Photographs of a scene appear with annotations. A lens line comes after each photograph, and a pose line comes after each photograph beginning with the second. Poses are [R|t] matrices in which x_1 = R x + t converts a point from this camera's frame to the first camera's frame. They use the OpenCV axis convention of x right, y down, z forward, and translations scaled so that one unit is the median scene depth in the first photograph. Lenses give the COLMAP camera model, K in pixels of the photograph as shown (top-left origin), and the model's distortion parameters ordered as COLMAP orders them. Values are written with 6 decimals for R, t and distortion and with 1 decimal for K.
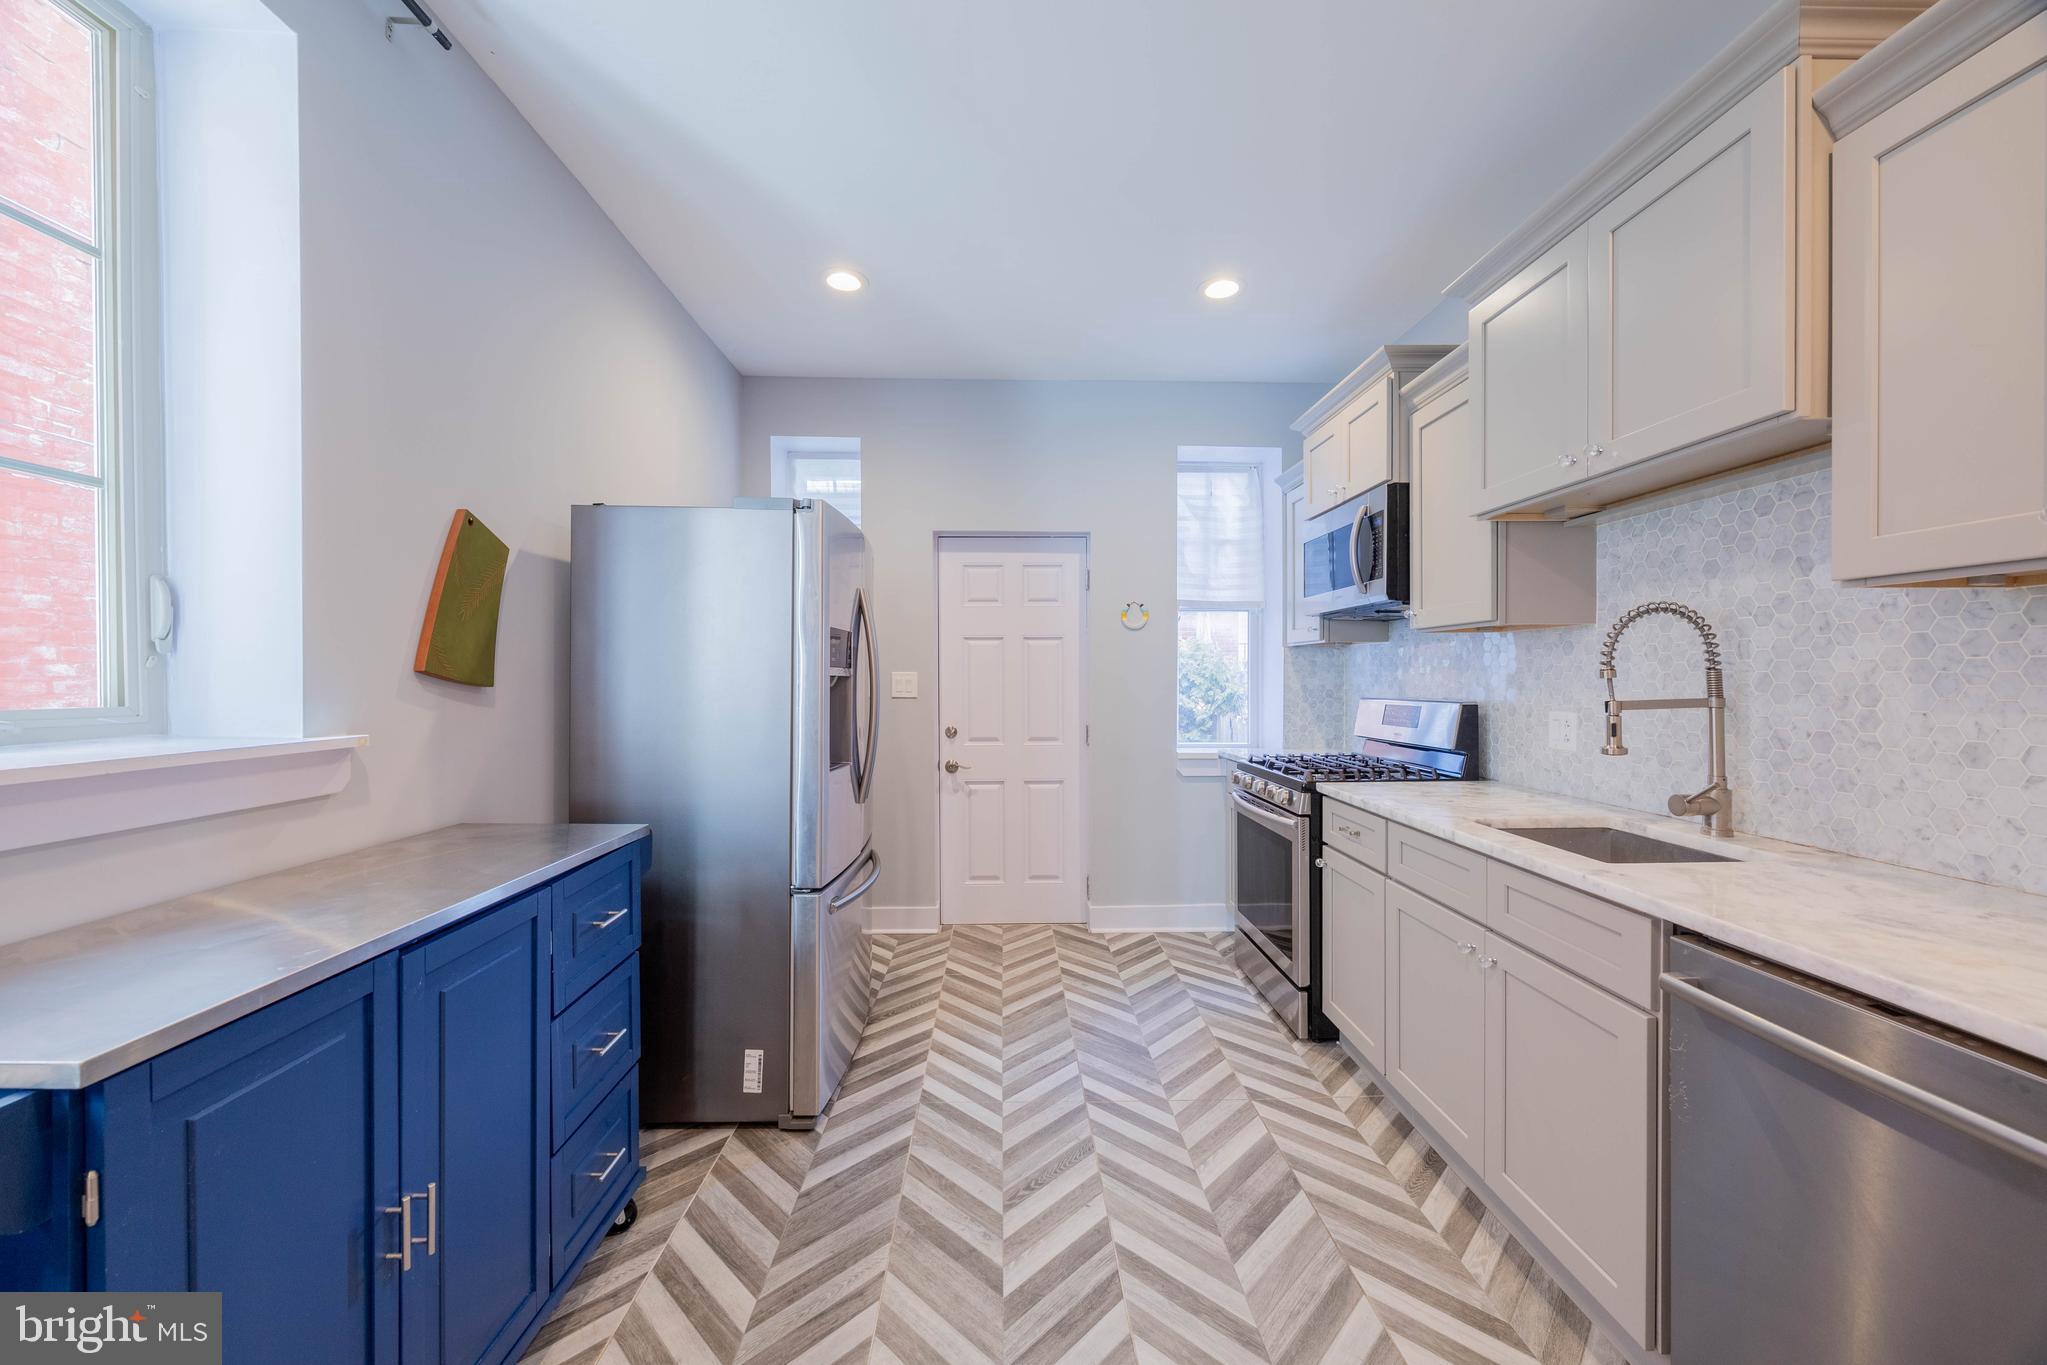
lens RADIAL K [[782.8, 0, 1023.2], [0, 782.8, 687.1], [0, 0, 1]] dist [-0.000541, 0.000023]
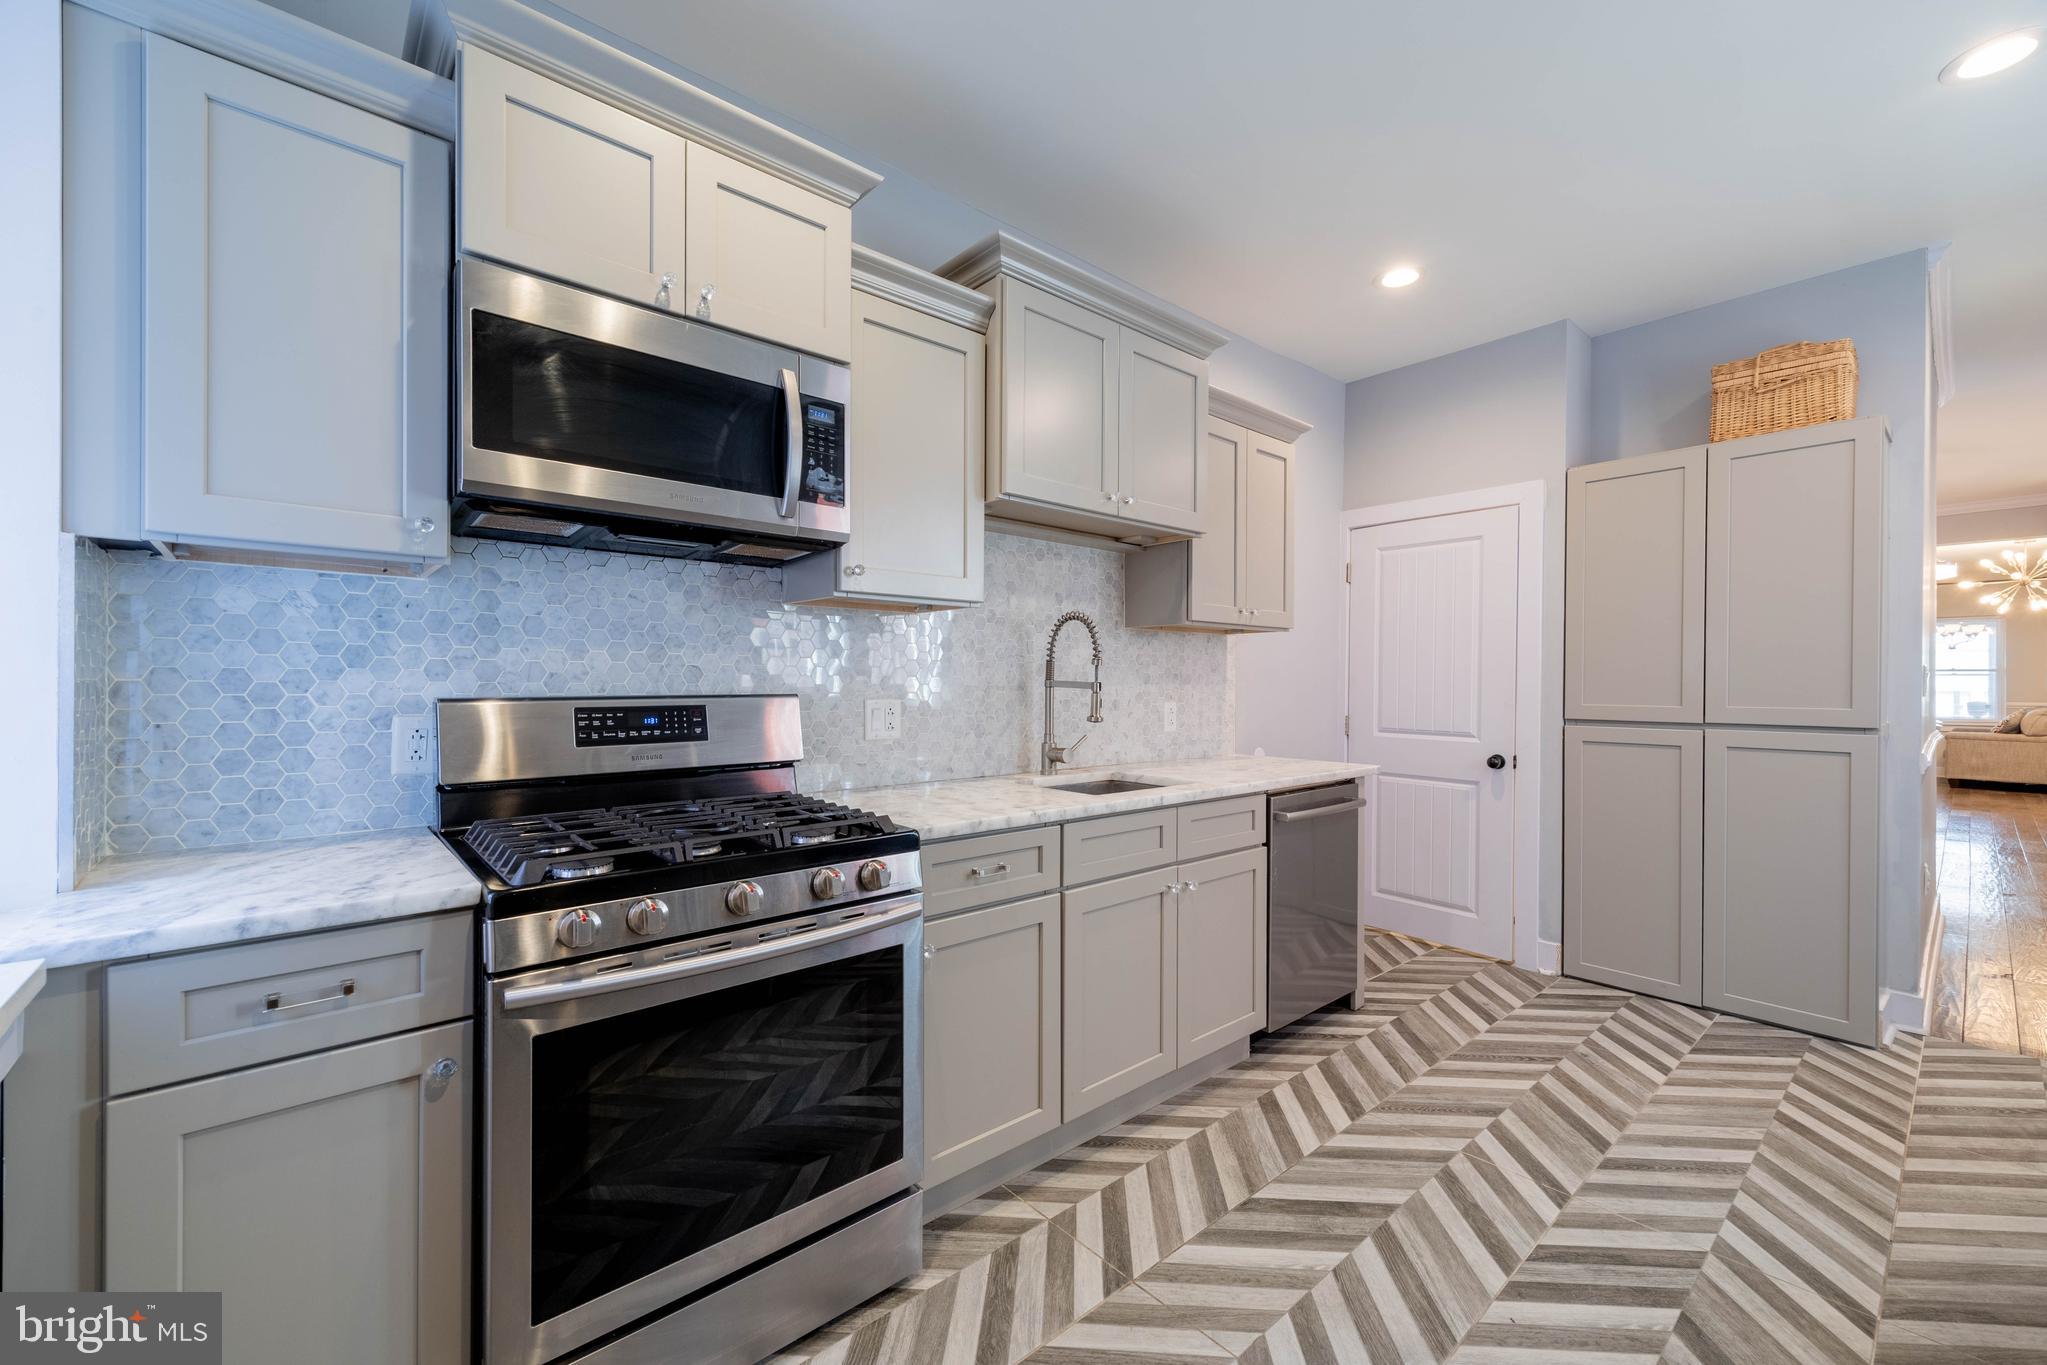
lens RADIAL K [[807.8, 0, 1026.7], [0, 807.8, 683.3], [0, 0, 1]] dist [0.001366, 0.000431]
pose [[-0.630157, -0.000803, 0.776467, -0.240046], [0.009015, 0.999925, 0.008350, 0.005977], [-0.776416, 0.012261, -0.630102, 1.866592]]
